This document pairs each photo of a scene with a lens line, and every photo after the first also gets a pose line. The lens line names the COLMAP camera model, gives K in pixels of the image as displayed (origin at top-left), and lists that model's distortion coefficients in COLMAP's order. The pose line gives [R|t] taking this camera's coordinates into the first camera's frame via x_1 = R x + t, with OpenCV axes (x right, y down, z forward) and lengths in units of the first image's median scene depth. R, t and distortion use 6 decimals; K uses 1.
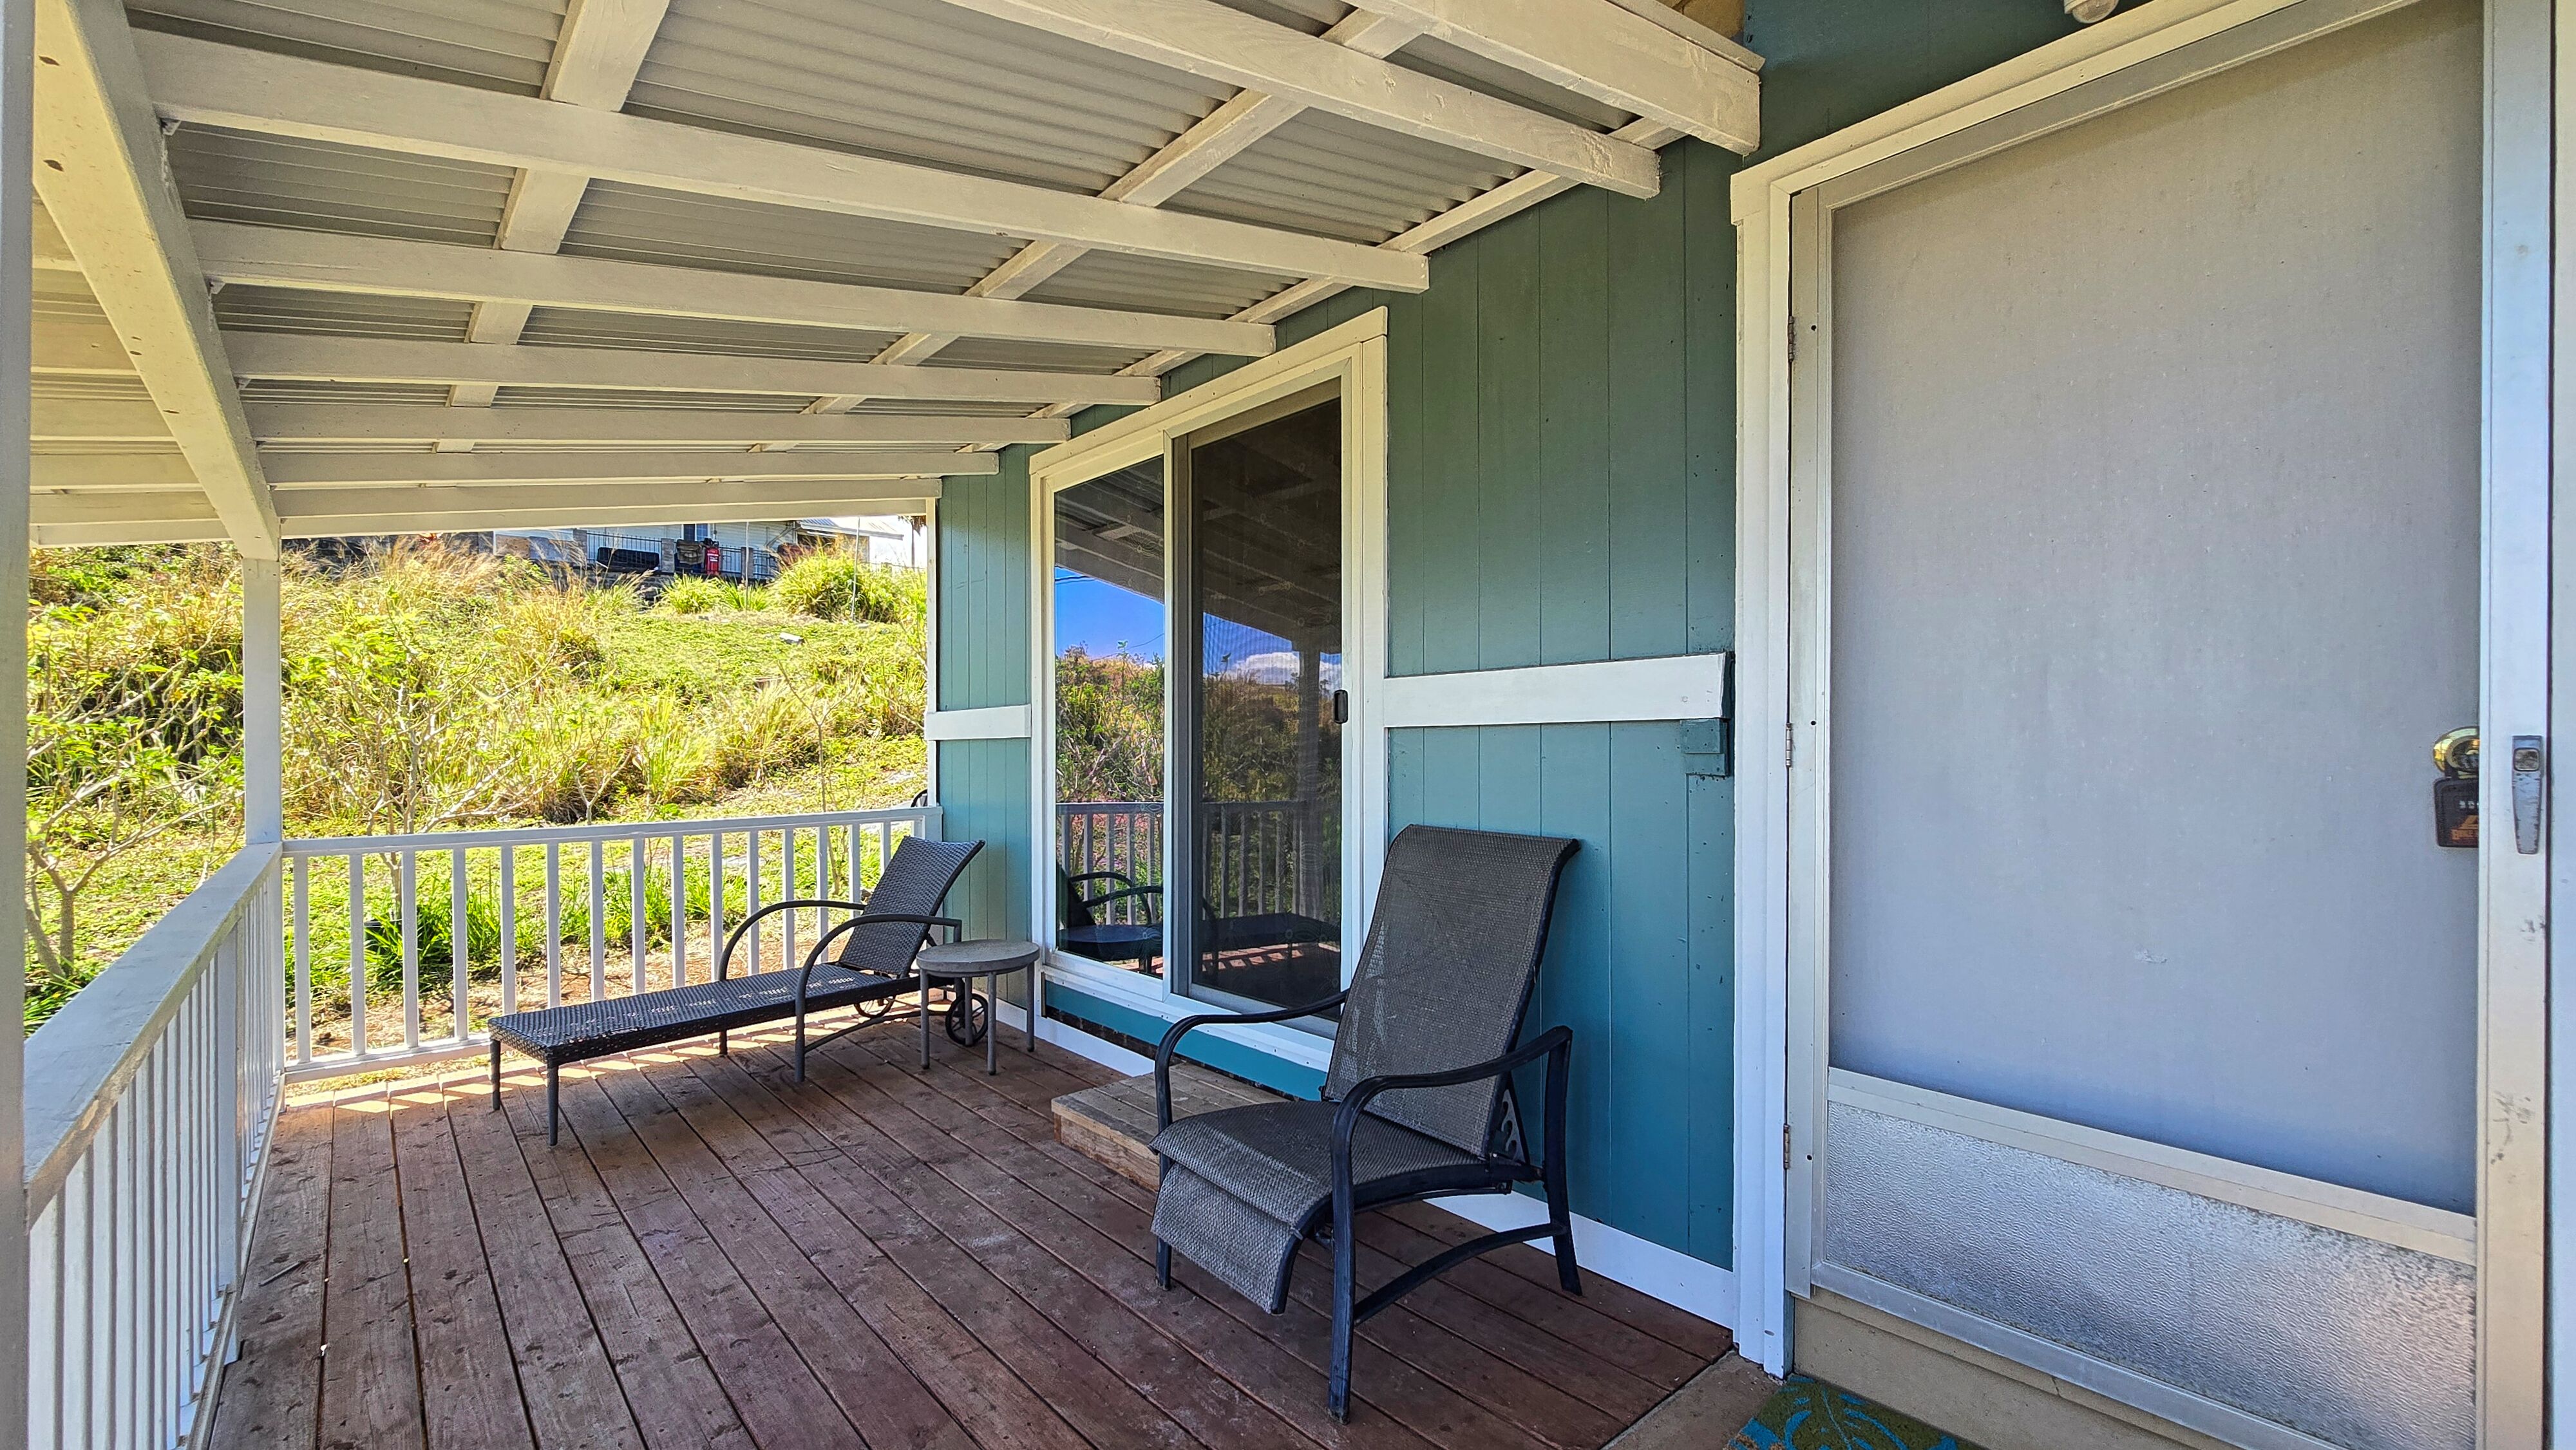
lens RADIAL K [[1071.6, 0, 1288.0], [0, 1071.6, 725.0], [0, 0, 1]] dist [-0.001212, -0.000296]
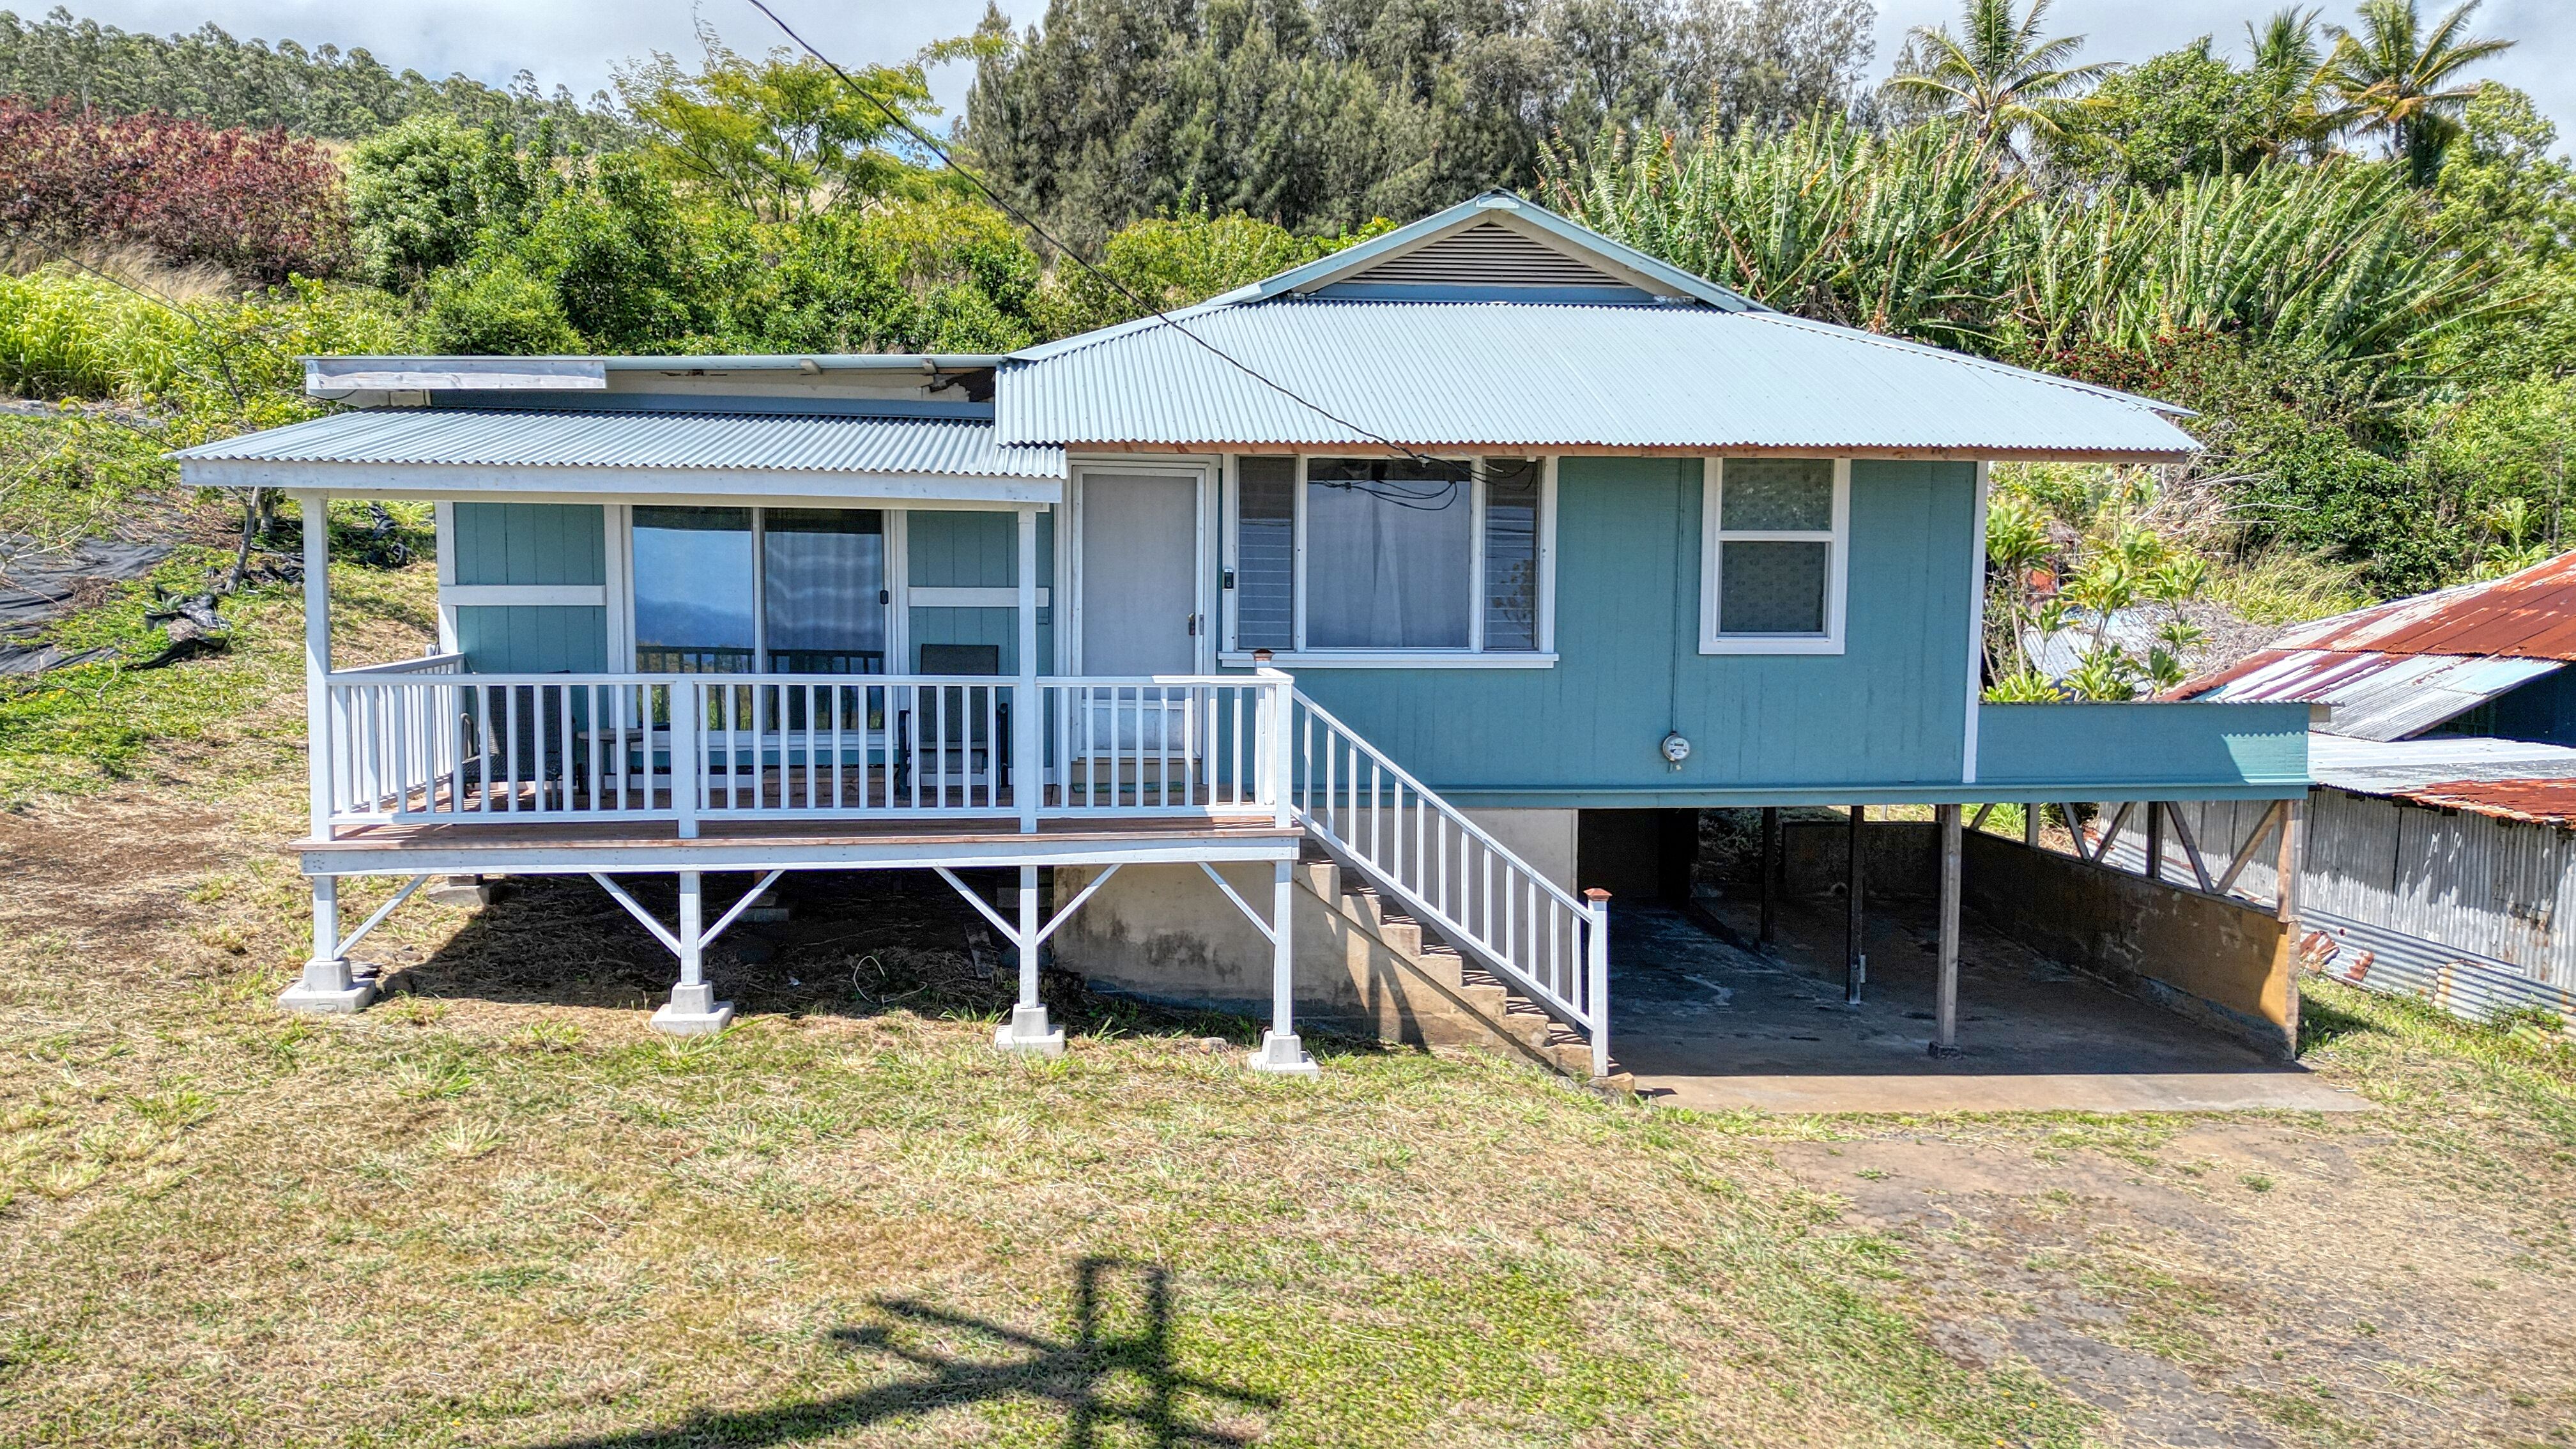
lens RADIAL K [[1849.2, 0, 1288.0], [0, 1849.2, 724.5], [0, 0, 1]] dist [0.052010, -0.032702]
pose [[0.574480, -0.055578, 0.816629, -2.440069], [-0.023235, 0.996183, 0.084143, -0.088988], [-0.818189, -0.067313, 0.570996, -1.856462]]
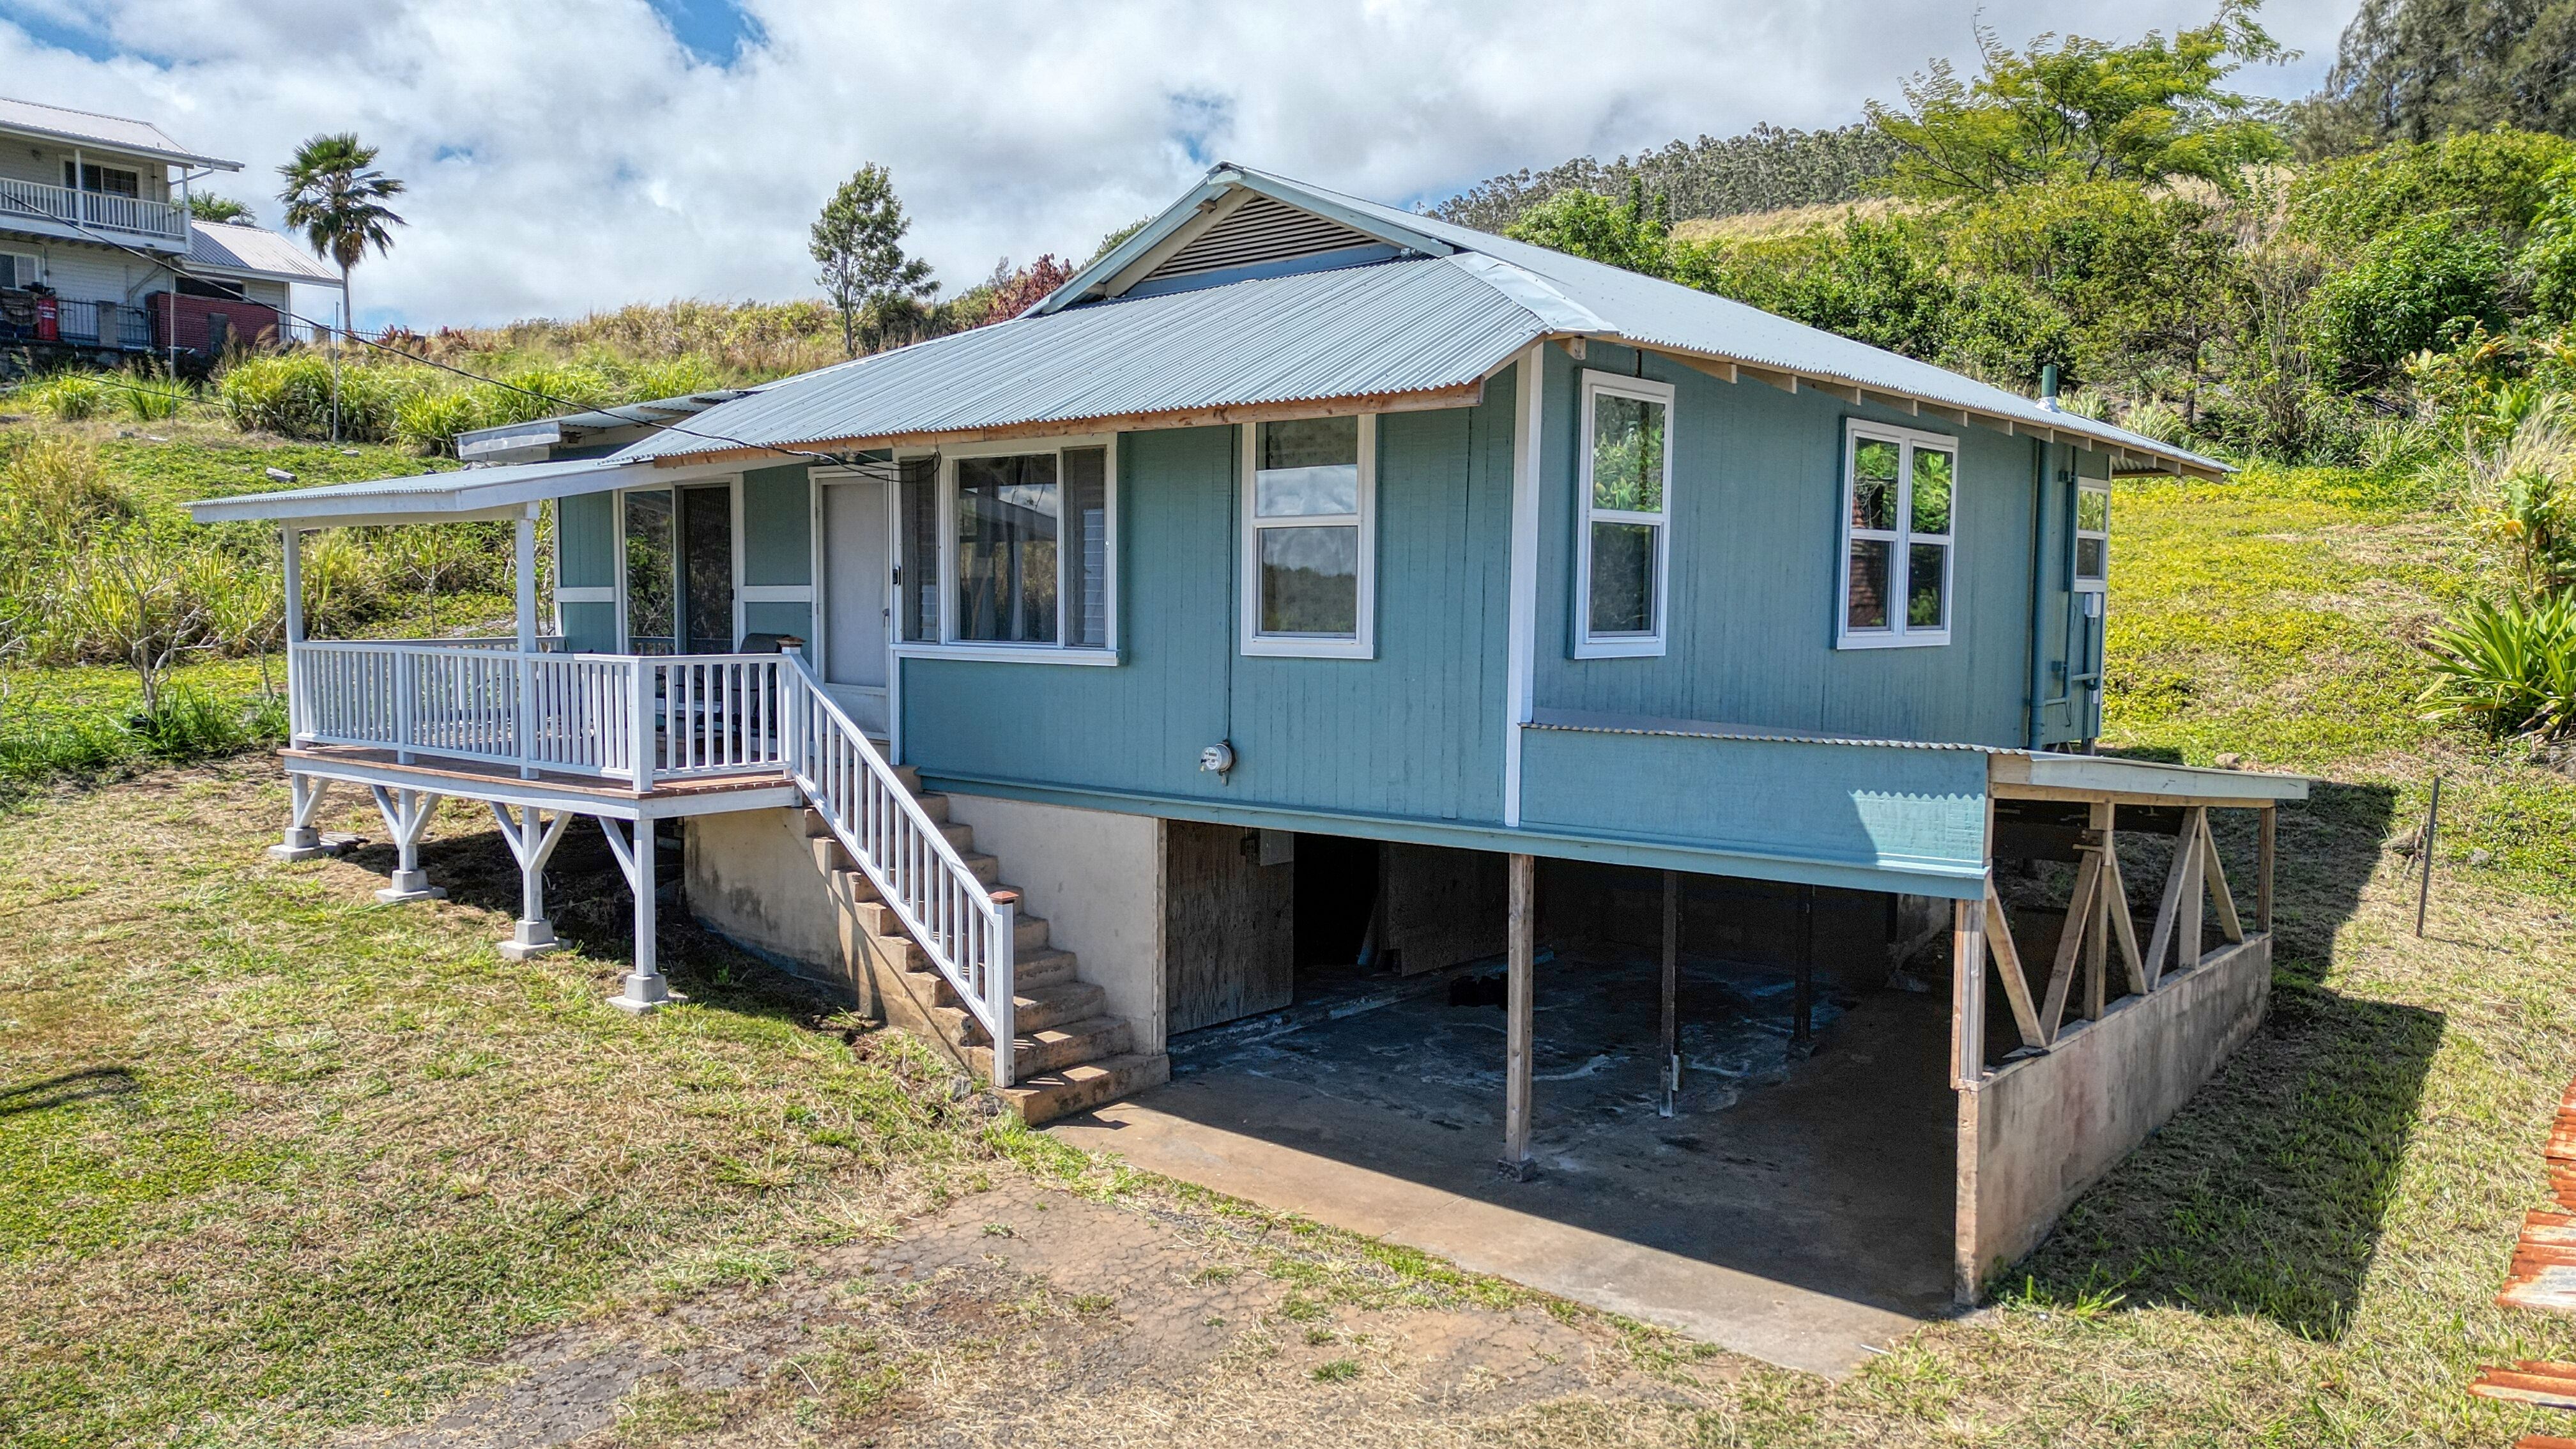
lens RADIAL K [[1849.2, 0, 1288.0], [0, 1849.2, 724.5], [0, 0, 1]] dist [0.052010, -0.032702]
pose [[0.989249, -0.002169, 0.146225, 0.694268], [-0.010108, 0.996484, 0.083167, -0.087581], [-0.145891, -0.083751, 0.985749, -3.688786]]
